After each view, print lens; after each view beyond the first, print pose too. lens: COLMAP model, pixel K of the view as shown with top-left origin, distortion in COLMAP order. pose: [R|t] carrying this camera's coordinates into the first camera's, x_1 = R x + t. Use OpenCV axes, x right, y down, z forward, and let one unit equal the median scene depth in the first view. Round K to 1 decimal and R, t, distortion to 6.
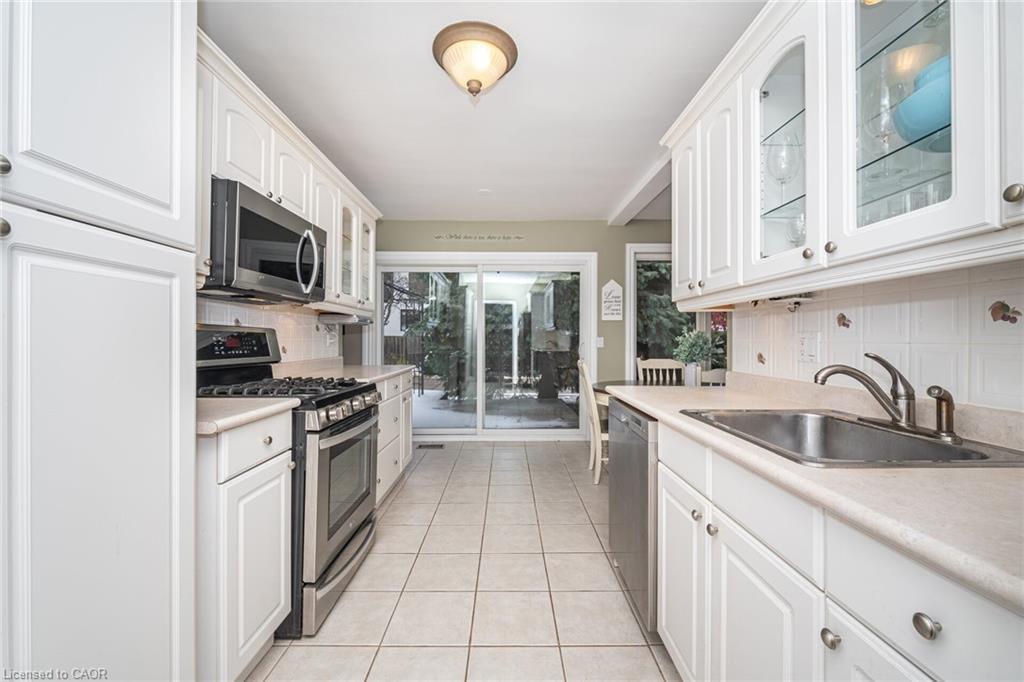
lens RADIAL K [[414.3, 0, 509.4], [0, 414.3, 336.4], [0, 0, 1]] dist [-0.000172, -0.000439]
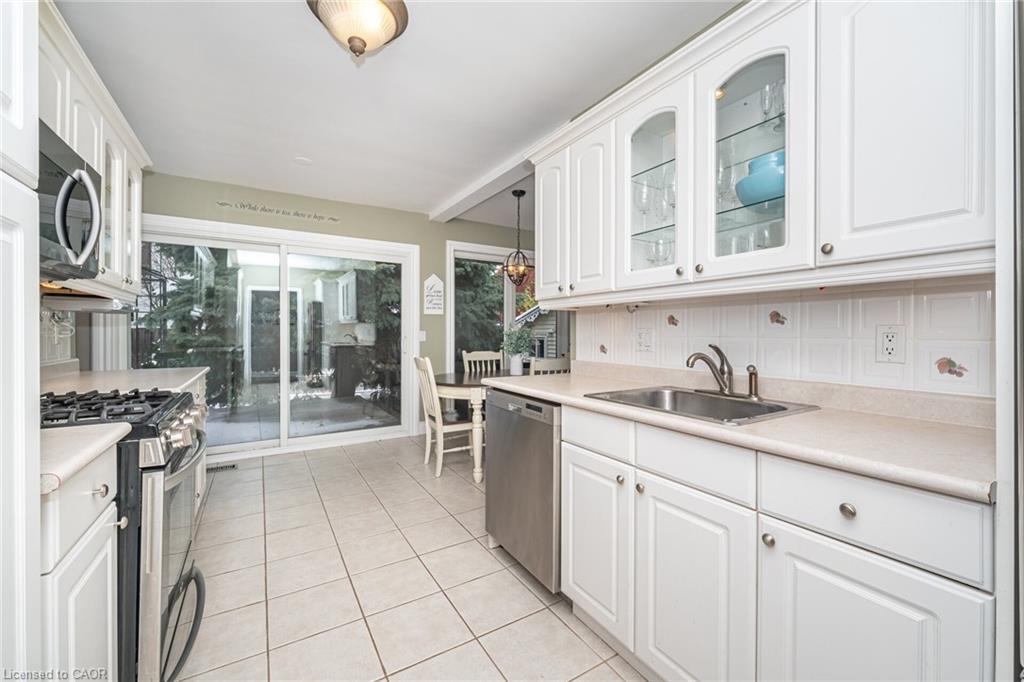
lens RADIAL K [[413.9, 0, 515.7], [0, 413.9, 332.9], [0, 0, 1]] dist [0.002233, -0.000297]
pose [[0.853374, -0.000121, 0.521299, -0.236273], [-0.004360, 0.999963, 0.007369, -0.003169], [-0.521281, -0.008561, 0.853342, 0.068345]]
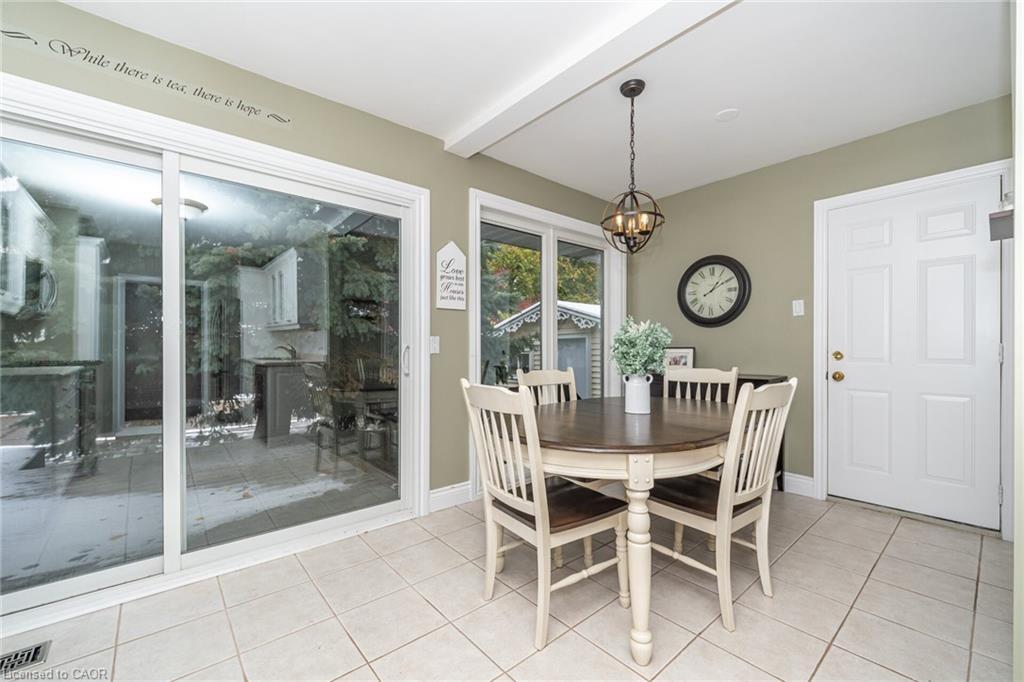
lens RADIAL K [[415.7, 0, 508.9], [0, 415.7, 345.8], [0, 0, 1]] dist [-0.000559, -0.000276]
pose [[0.764935, 0.001537, 0.644105, -0.173679], [-0.001406, 0.999999, -0.000716, 0.035907], [-0.644105, -0.000358, 0.764937, 1.047183]]
